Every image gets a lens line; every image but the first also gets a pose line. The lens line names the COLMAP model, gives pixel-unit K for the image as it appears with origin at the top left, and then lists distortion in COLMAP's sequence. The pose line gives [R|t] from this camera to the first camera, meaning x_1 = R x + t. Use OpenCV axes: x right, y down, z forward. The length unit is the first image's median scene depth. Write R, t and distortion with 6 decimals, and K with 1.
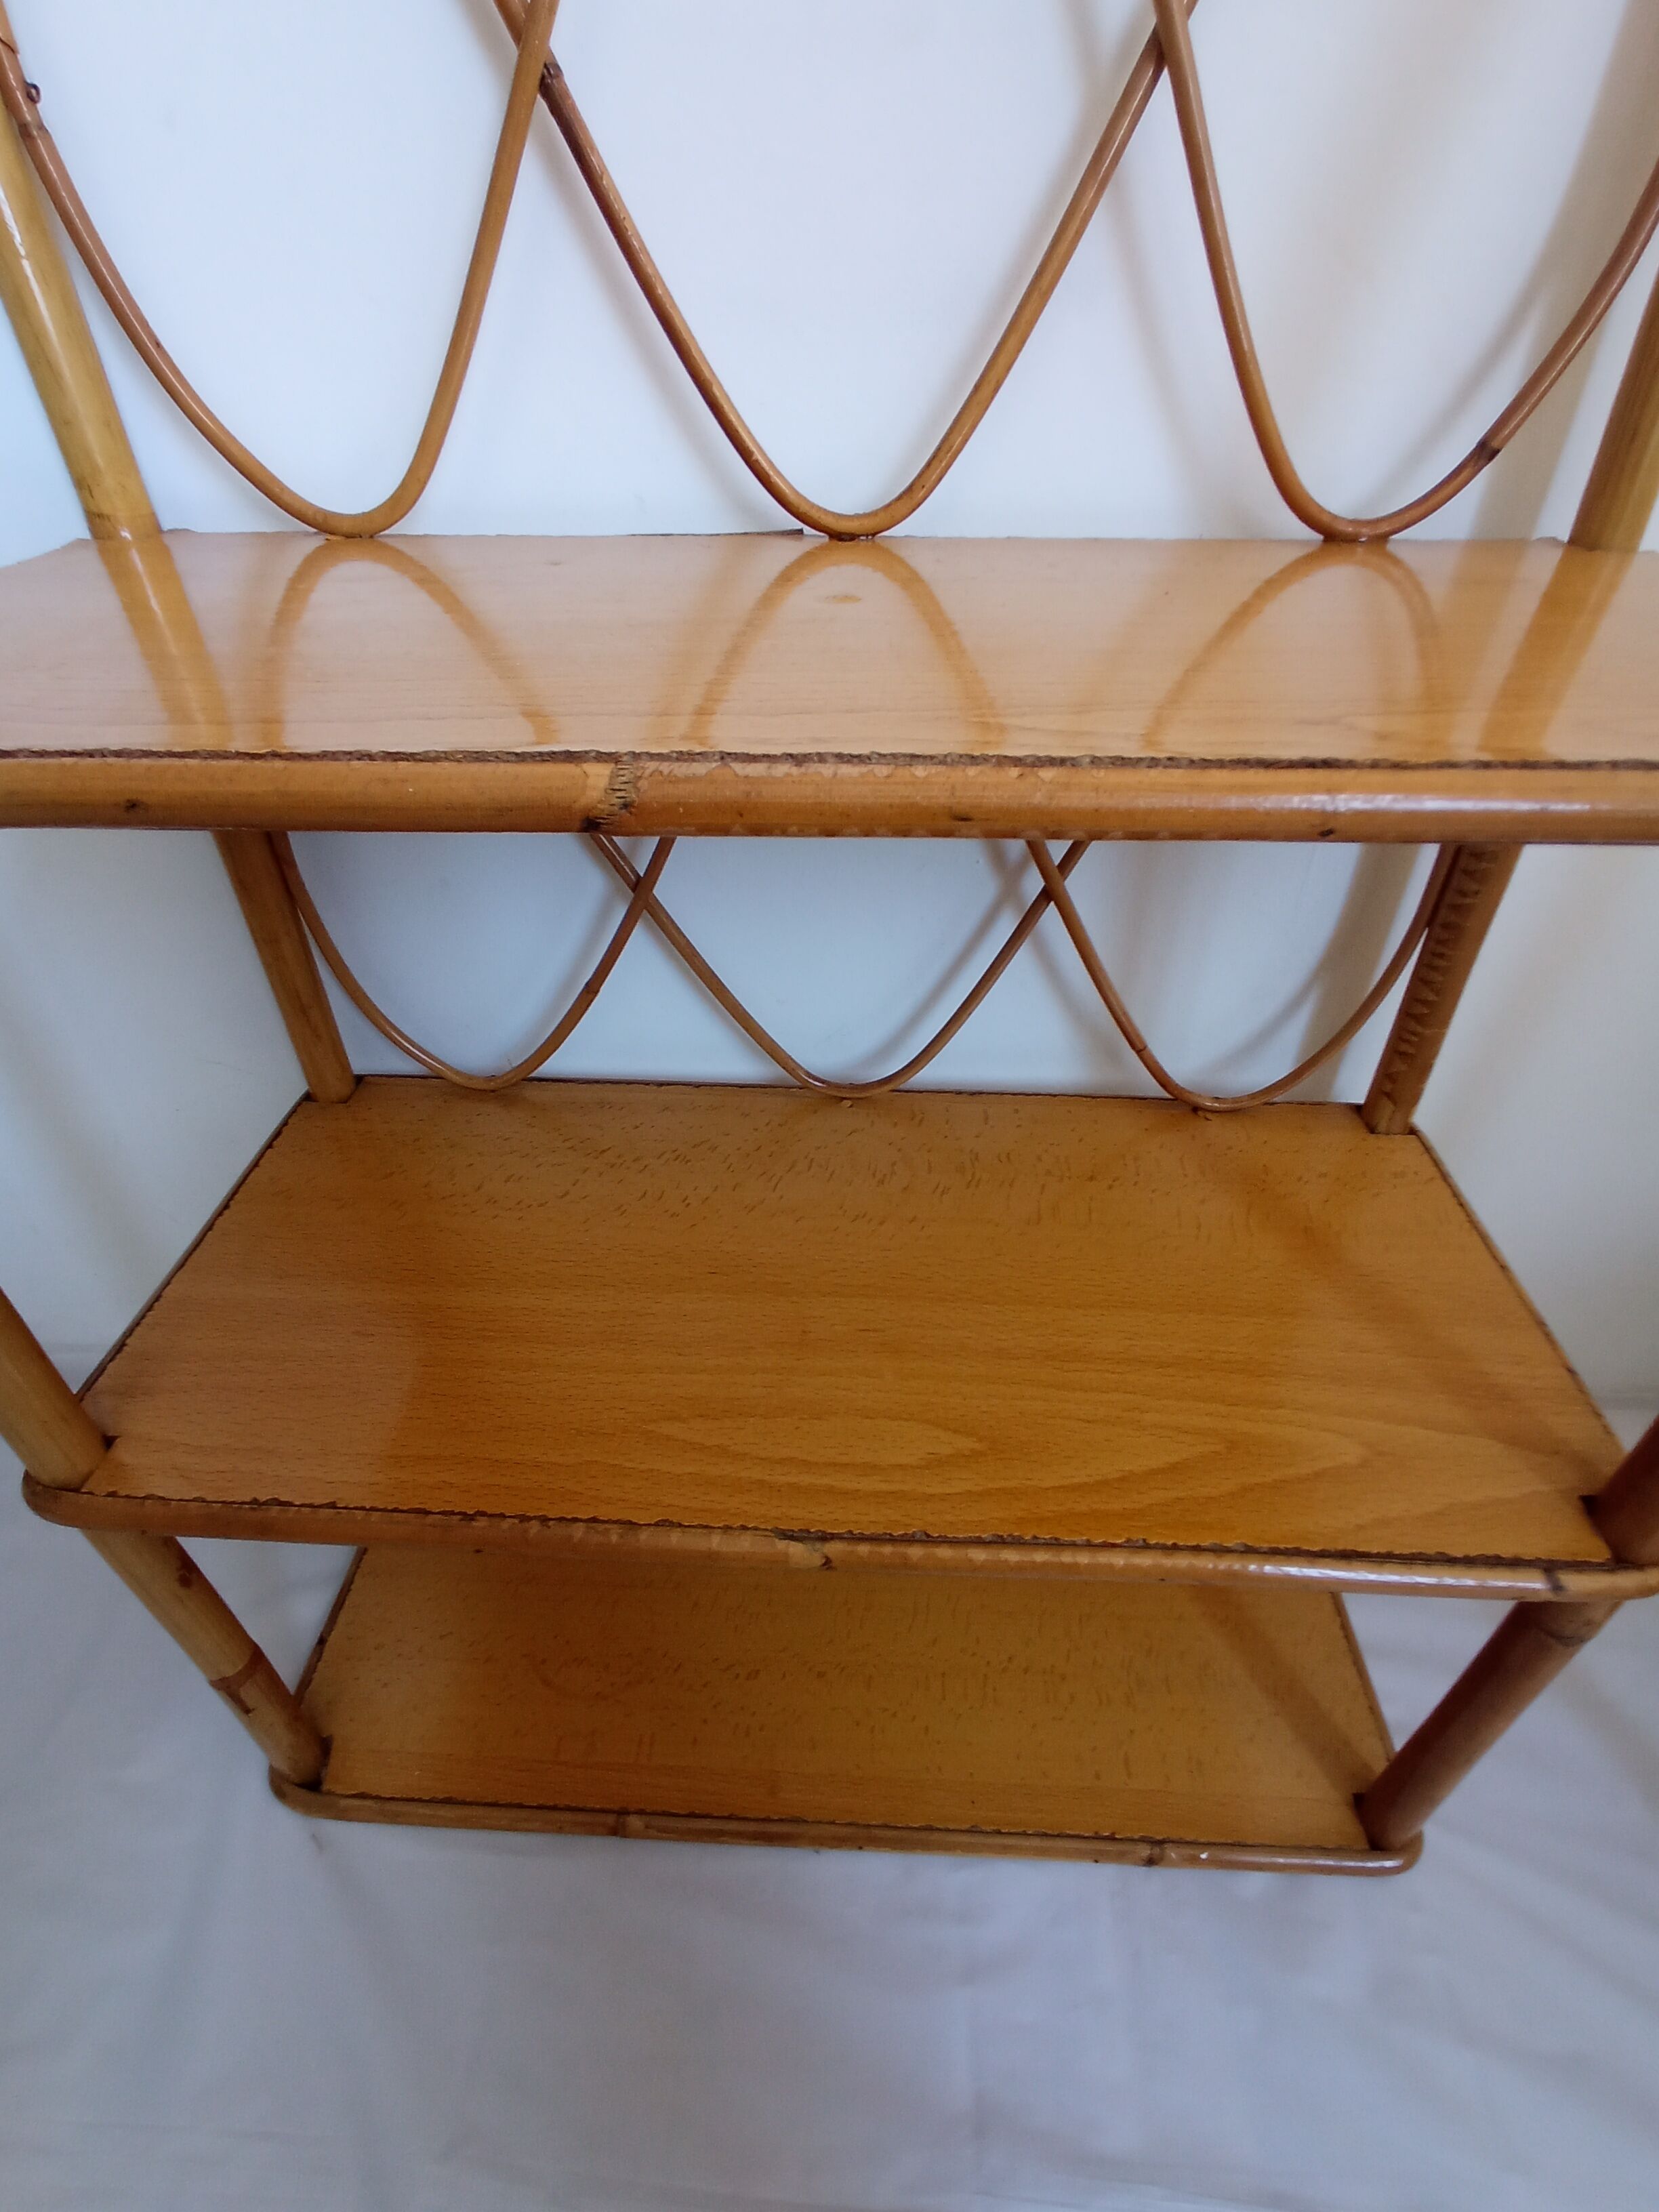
lens RADIAL K [[982.3, 0, 828.9], [0, 982.3, 1101.9], [0, 0, 1]] dist [-0.024990, 0.008950]
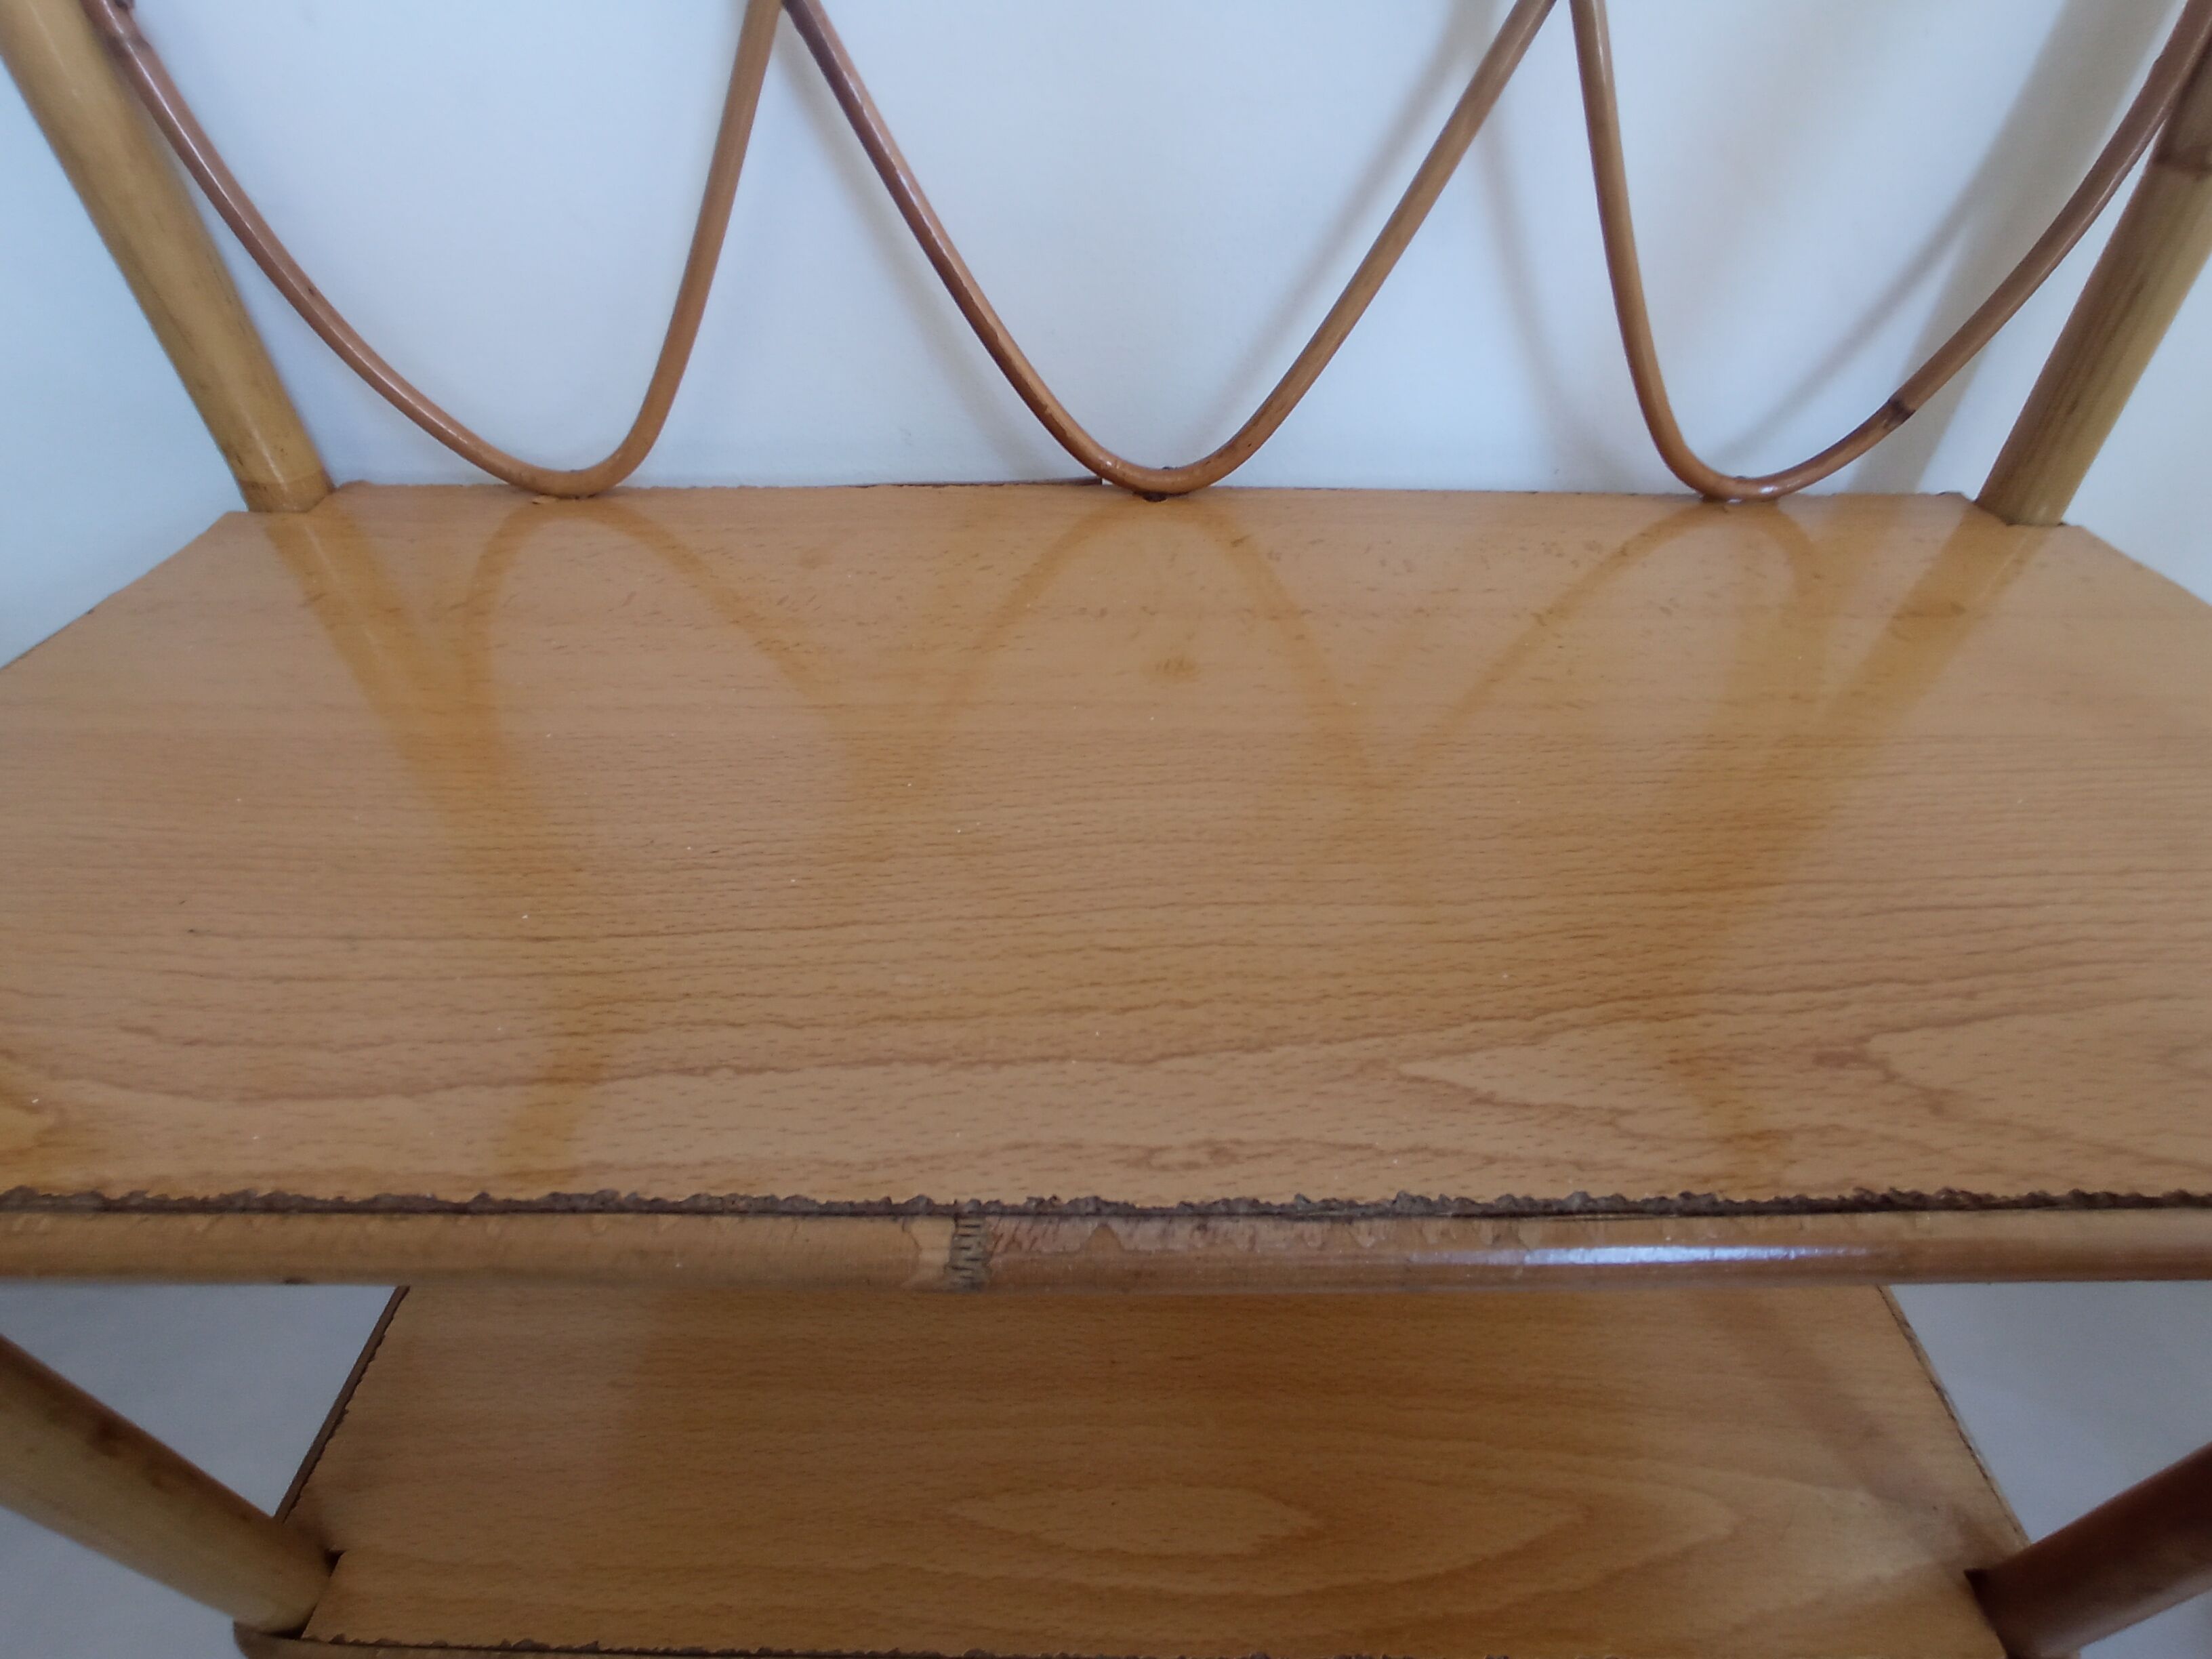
lens RADIAL K [[982.3, 0, 1096.4], [0, 982.3, 811.2], [0, 0, 1]] dist [-0.024990, 0.008950]
pose [[0.999368, -0.018482, 0.030355, -0.061403], [0.017009, 0.998698, 0.048090, -0.333802], [-0.031205, -0.047543, 0.998382, 0.129453]]
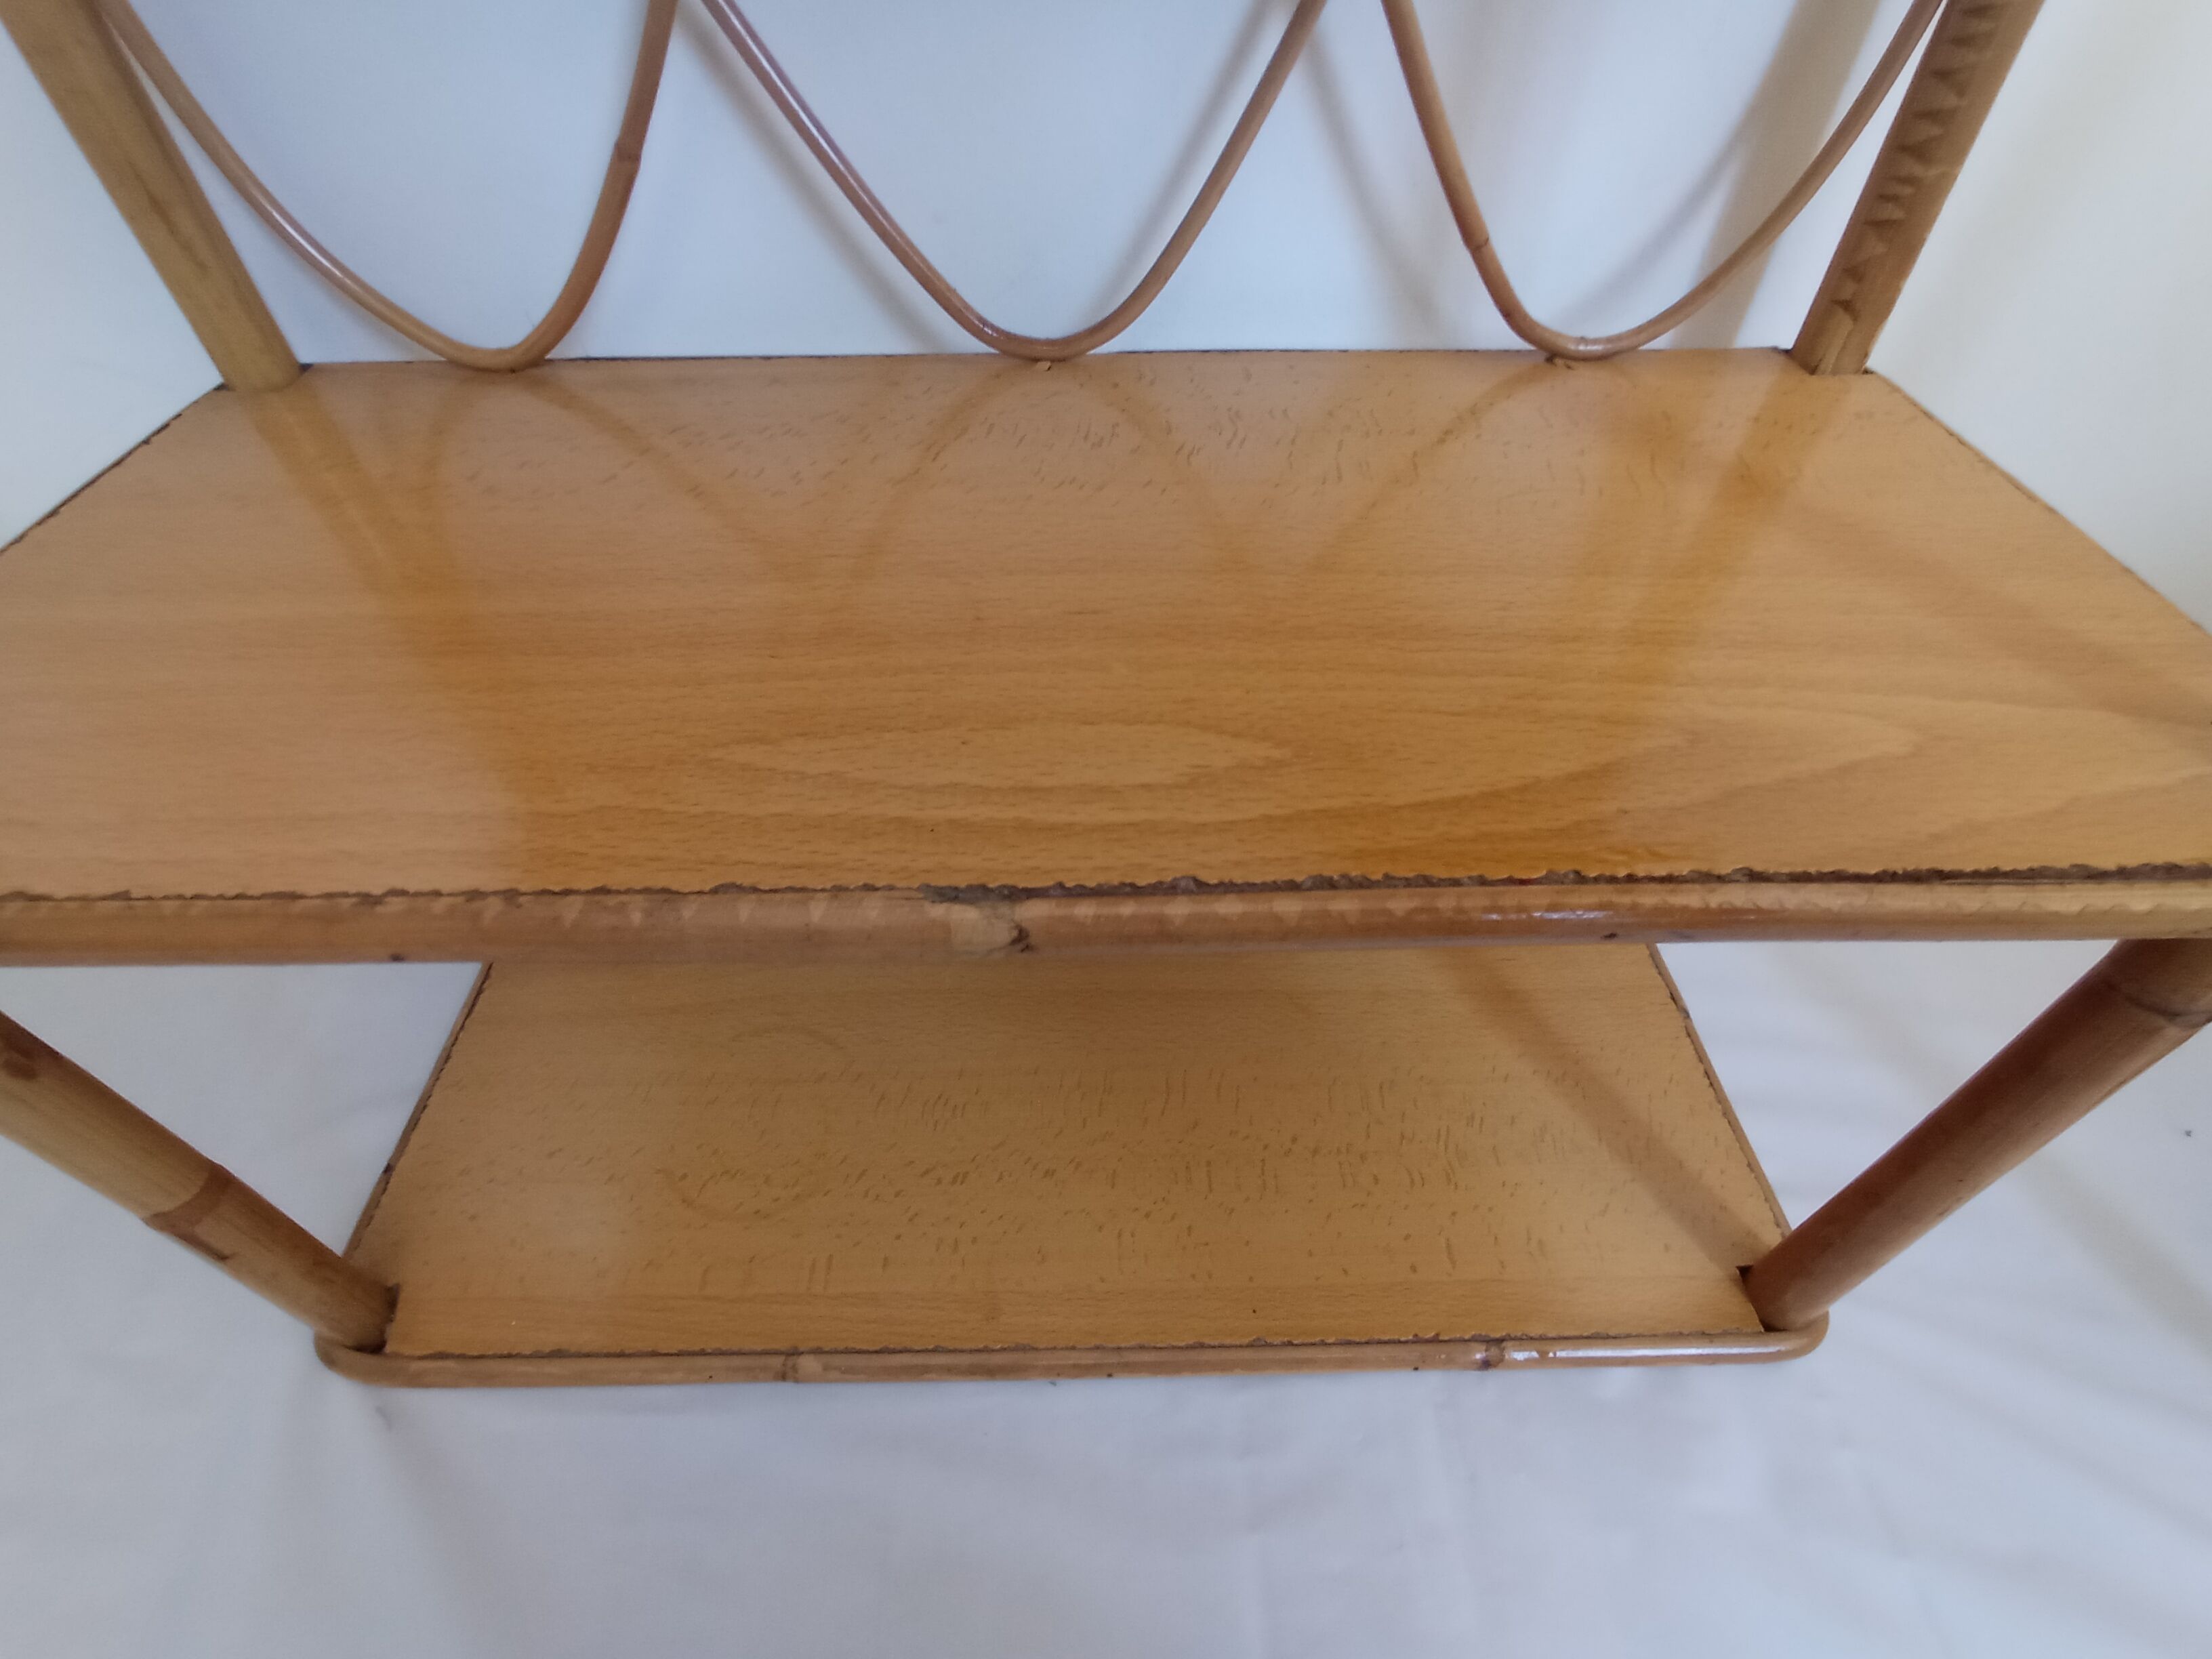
lens RADIAL K [[982.3, 0, 1098.5], [0, 982.3, 825.4], [0, 0, 1]] dist [-0.024990, 0.008950]
pose [[0.998181, -0.048819, 0.035385, 0.022009], [0.042655, 0.986546, 0.157823, 0.277202], [-0.042613, -0.156026, 0.986833, 0.390499]]
